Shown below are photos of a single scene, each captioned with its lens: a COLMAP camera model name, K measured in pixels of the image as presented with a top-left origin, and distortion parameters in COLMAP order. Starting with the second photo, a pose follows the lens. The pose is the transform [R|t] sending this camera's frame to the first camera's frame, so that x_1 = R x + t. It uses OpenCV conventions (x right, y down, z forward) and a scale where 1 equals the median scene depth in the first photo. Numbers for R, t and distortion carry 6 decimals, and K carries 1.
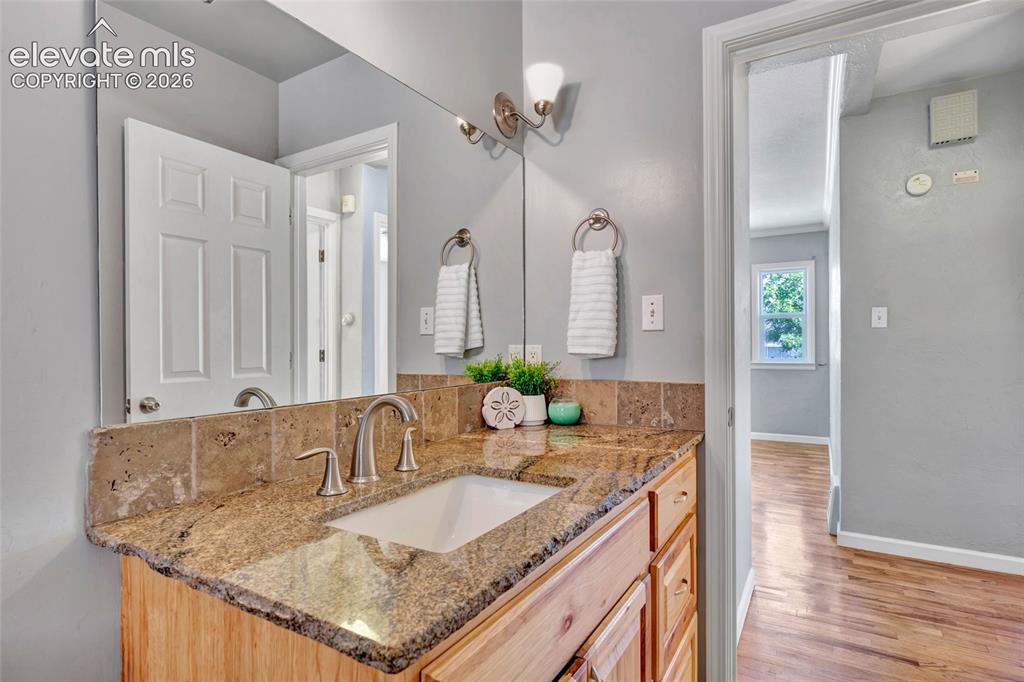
lens RADIAL K [[507.0, 0, 517.6], [0, 507.0, 343.4], [0, 0, 1]] dist [-0.004513, -0.000669]
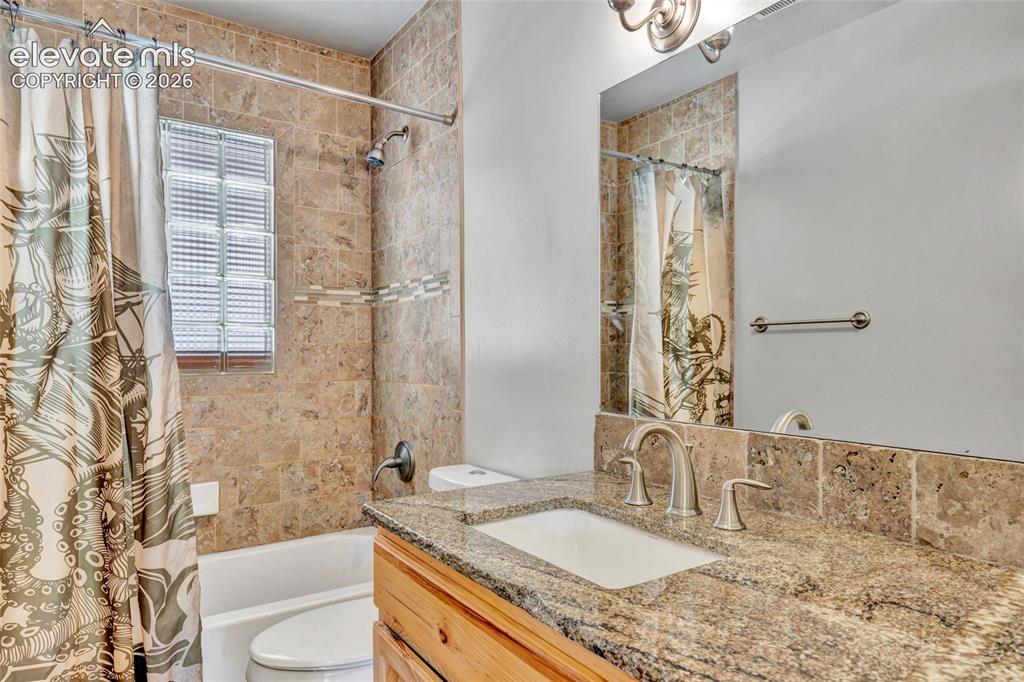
lens RADIAL K [[619.7, 0, 515.1], [0, 619.7, 344.0], [0, 0, 1]] dist [-0.002018, -0.001084]
pose [[-0.398200, -0.002344, -0.917296, 0.835650], [0.003717, 0.999984, -0.004168, -0.035013], [0.917291, -0.005069, -0.398185, 1.133345]]
